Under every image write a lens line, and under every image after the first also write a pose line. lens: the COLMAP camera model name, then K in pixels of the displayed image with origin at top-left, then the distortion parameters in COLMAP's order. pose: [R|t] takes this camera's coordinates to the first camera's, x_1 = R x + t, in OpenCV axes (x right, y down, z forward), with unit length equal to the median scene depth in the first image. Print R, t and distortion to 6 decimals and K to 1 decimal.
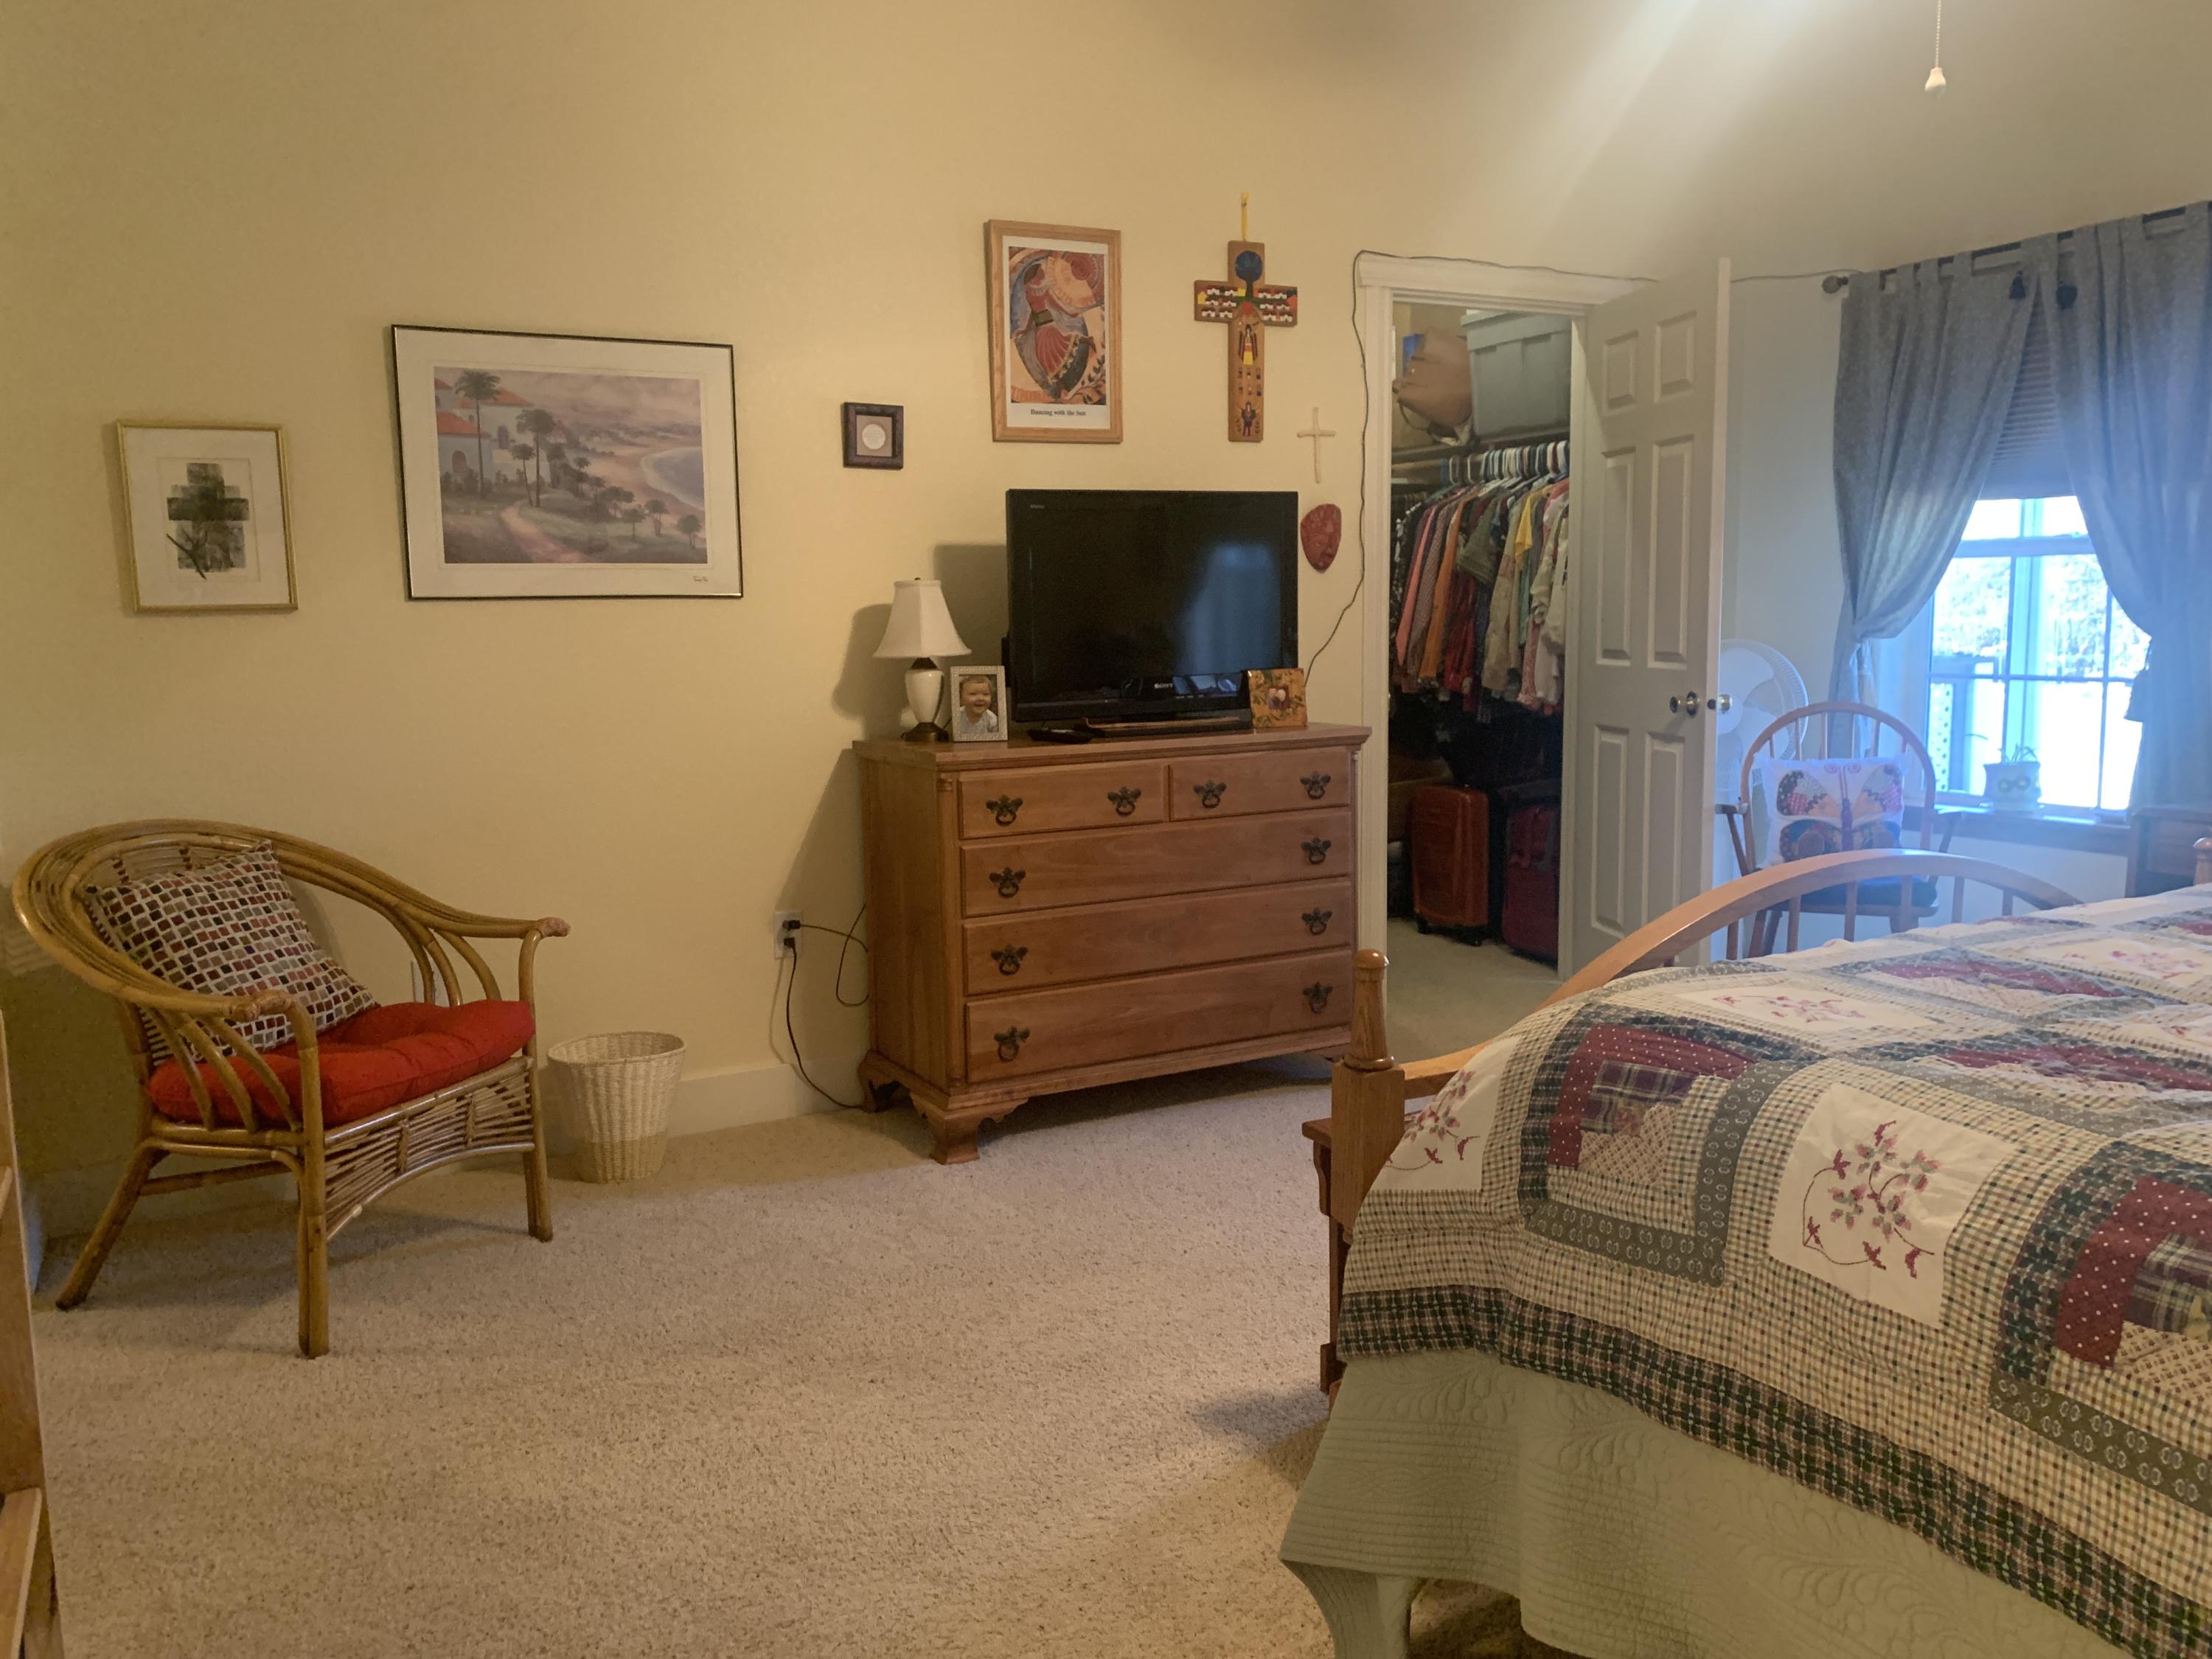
lens RADIAL K [[1684.4, 0, 1106.0], [0, 1684.4, 829.5], [0, 0, 1]] dist [0.001479, -0.002374]
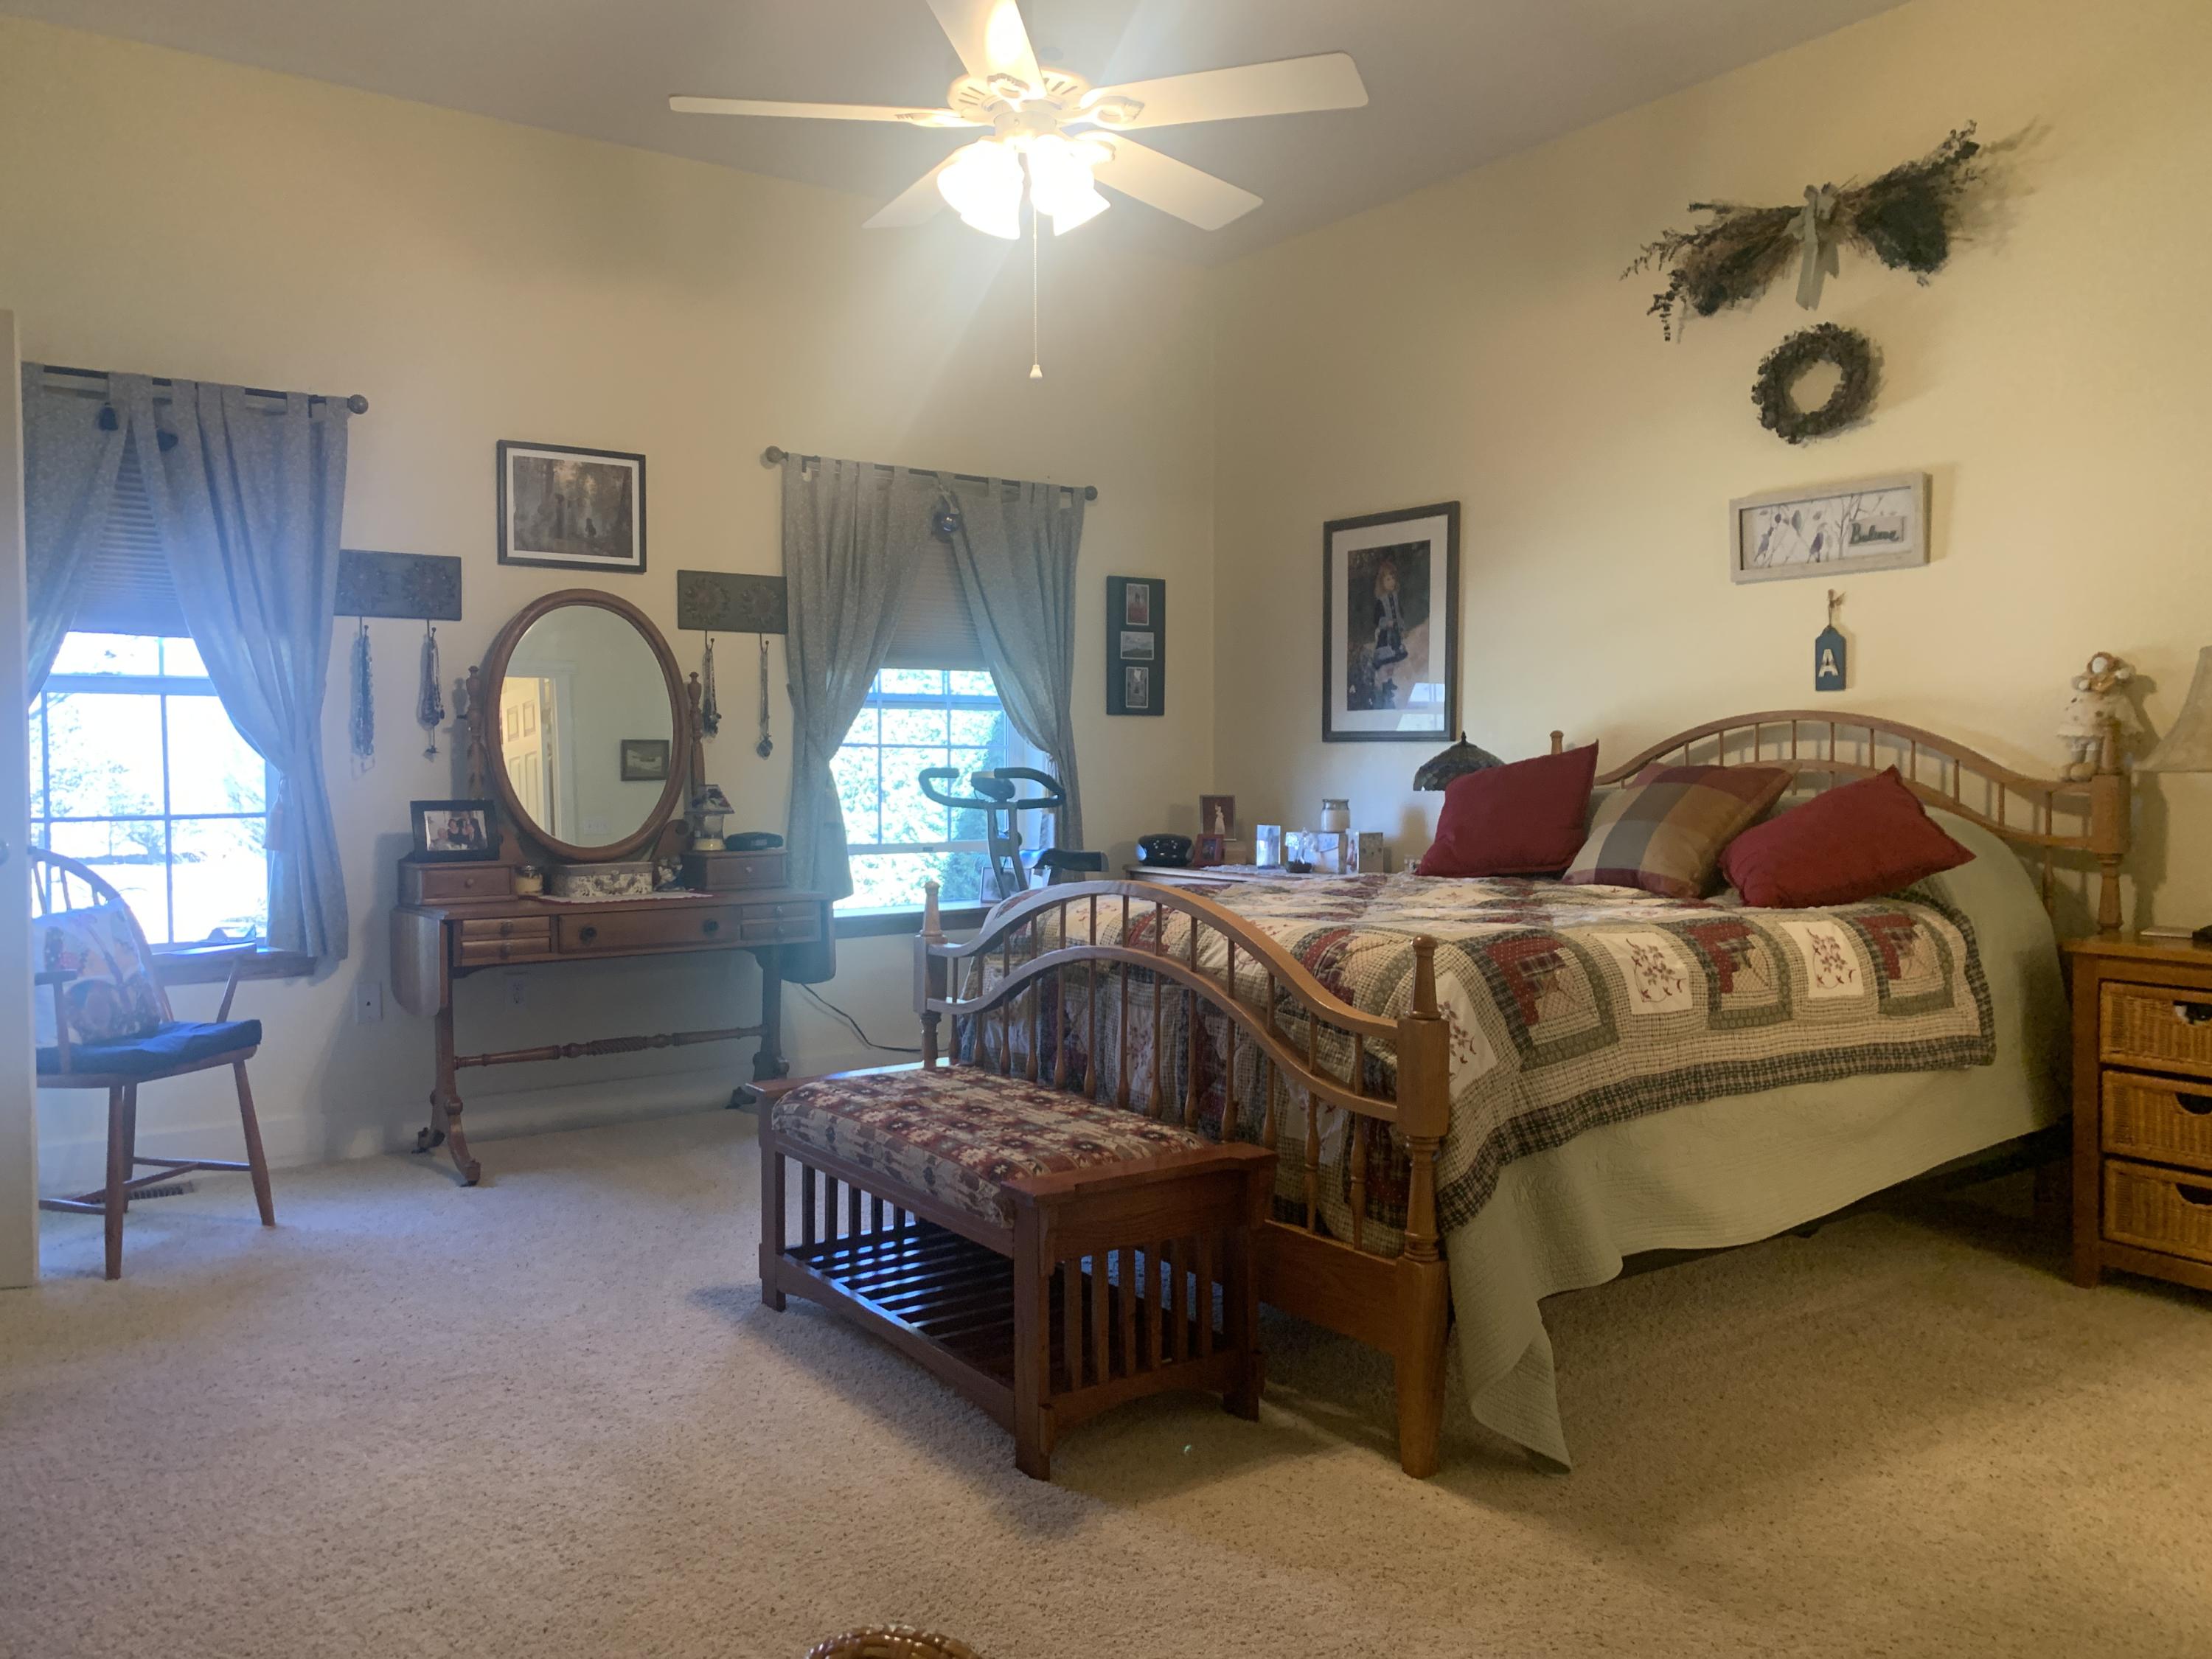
lens RADIAL K [[1665.3, 0, 1106.0], [0, 1665.3, 829.5], [0, 0, 1]] dist [0.048035, -0.001510]
pose [[-0.110629, -0.017889, 0.993701, -0.966401], [0.137152, 0.989997, 0.033092, -0.079950], [-0.984353, 0.139948, -0.107069, 1.115101]]
